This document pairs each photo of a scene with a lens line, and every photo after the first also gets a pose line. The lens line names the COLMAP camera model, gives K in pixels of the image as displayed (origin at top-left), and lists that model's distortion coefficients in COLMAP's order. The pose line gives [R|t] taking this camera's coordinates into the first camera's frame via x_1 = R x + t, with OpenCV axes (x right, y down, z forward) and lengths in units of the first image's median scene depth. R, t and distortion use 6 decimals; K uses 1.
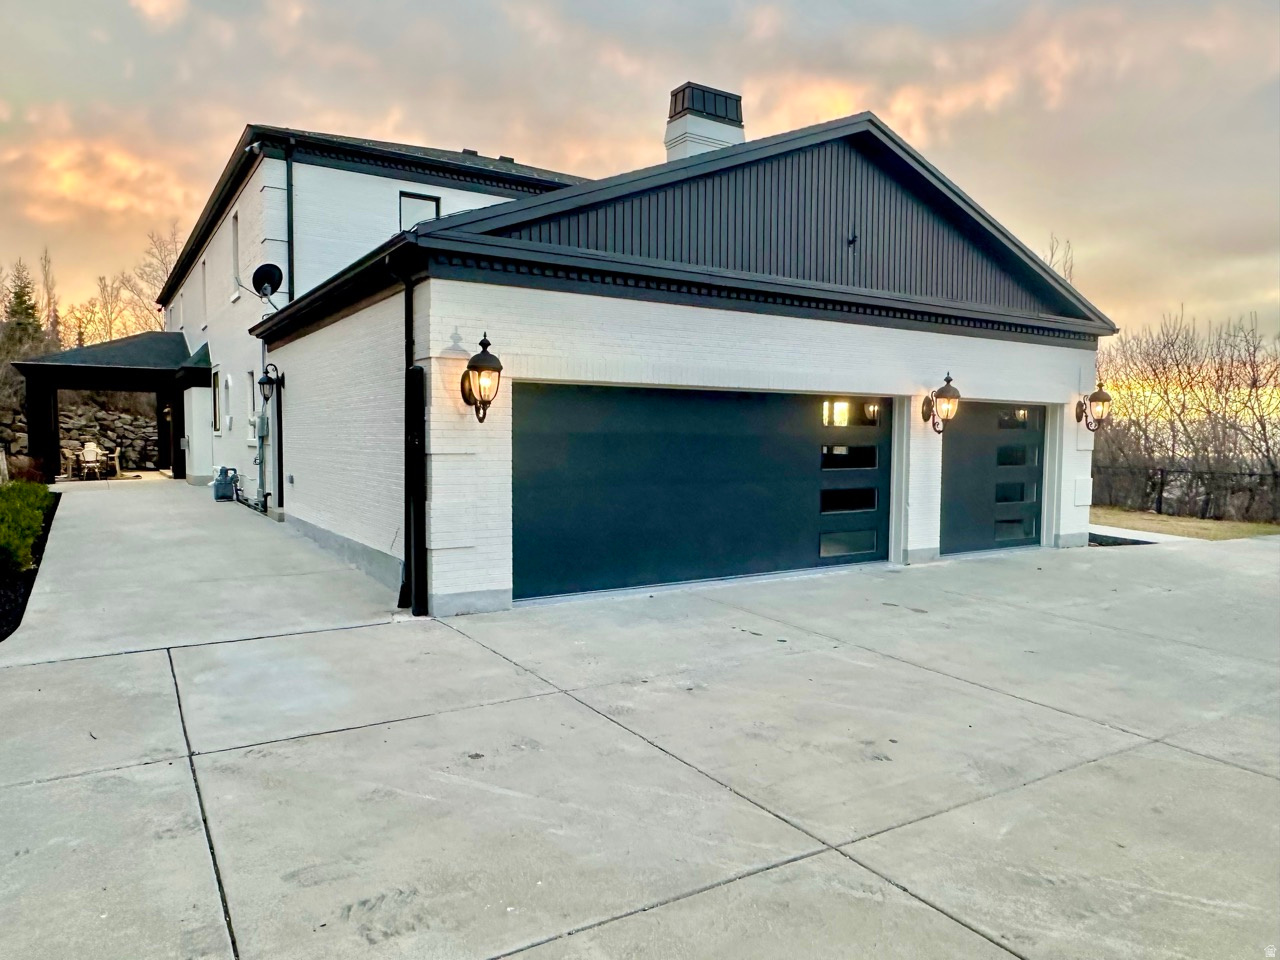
lens RADIAL K [[852.7, 0, 640.0], [0, 852.7, 480.0], [0, 0, 1]] dist [0.001044, -0.000394]
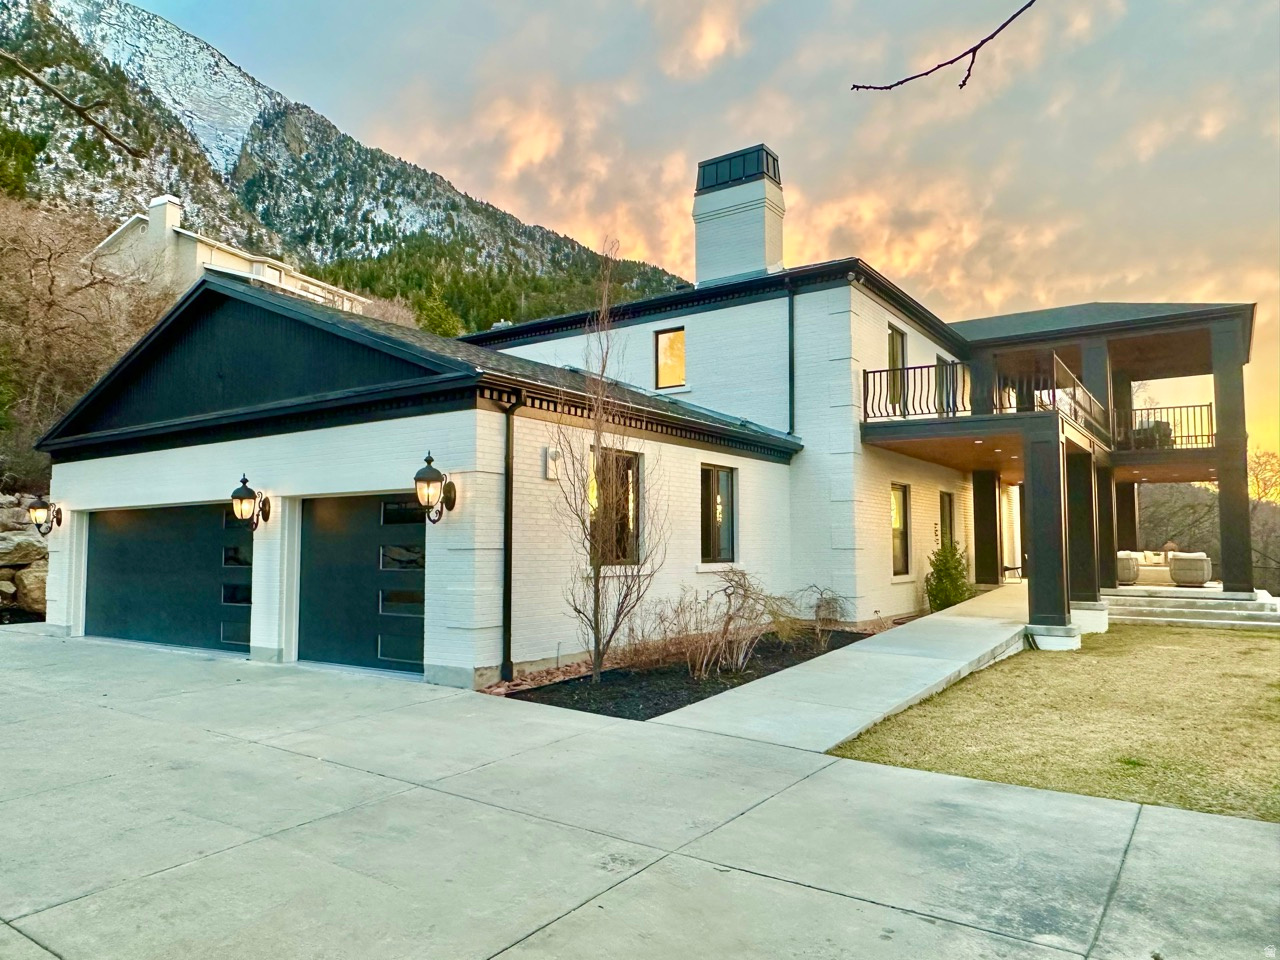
lens RADIAL K [[852.7, 0, 640.0], [0, 852.7, 480.0], [0, 0, 1]] dist [0.001044, -0.000394]
pose [[0.387012, -0.077130, -0.918843, 1.399206], [-0.044196, 0.993798, -0.102036, -0.032205], [0.921015, 0.080098, 0.381203, 0.979805]]
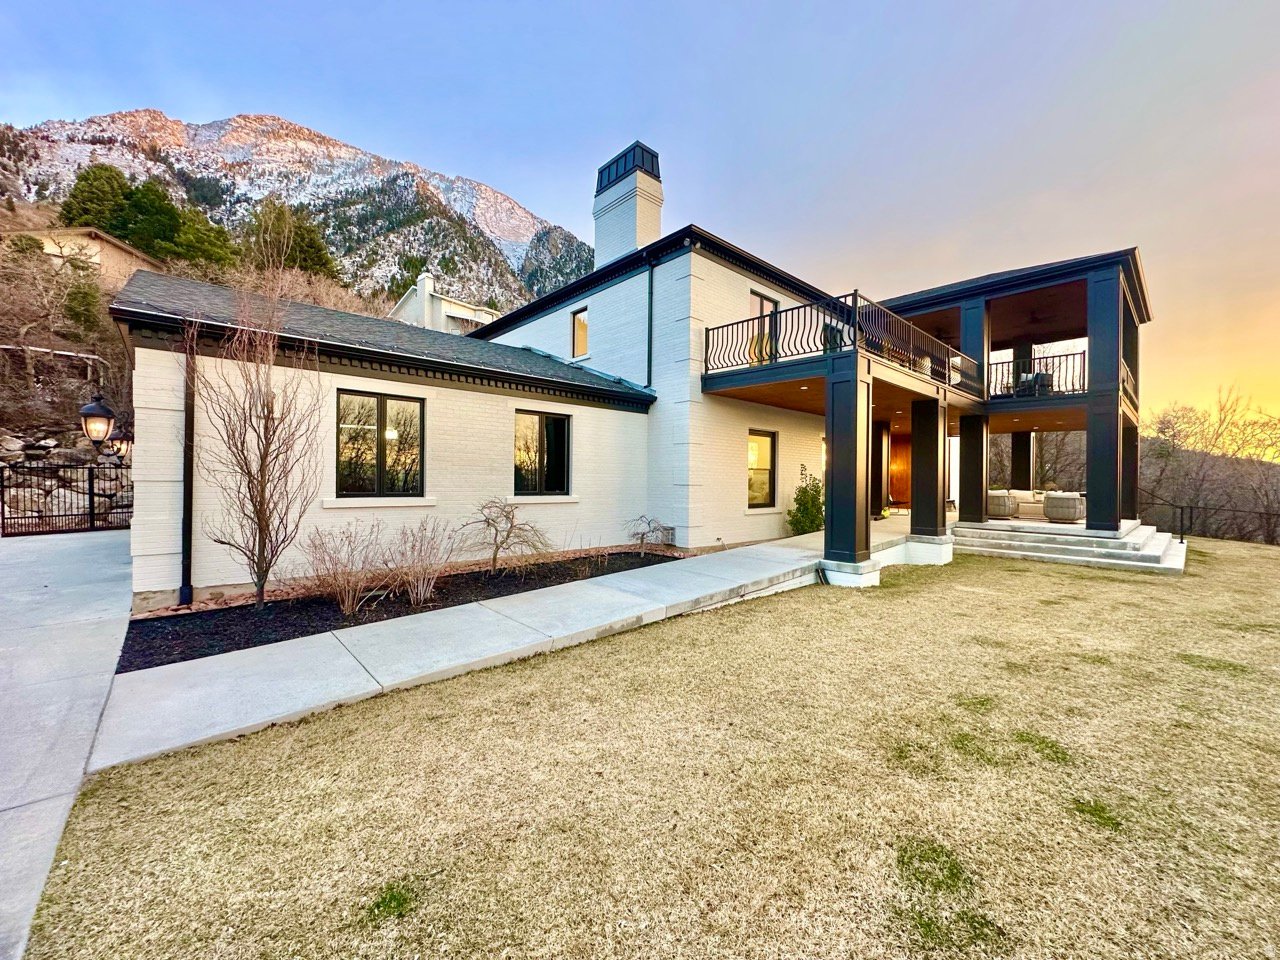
lens RADIAL K [[506.6, 0, 640.3], [0, 506.6, 476.0], [0, 0, 1]] dist [-0.000426, 0.000068]
pose [[0.171006, -0.013414, -0.985179, 1.183641], [-0.058769, 0.997988, -0.023789, -0.064675], [0.983516, 0.061966, 0.169874, 1.550871]]
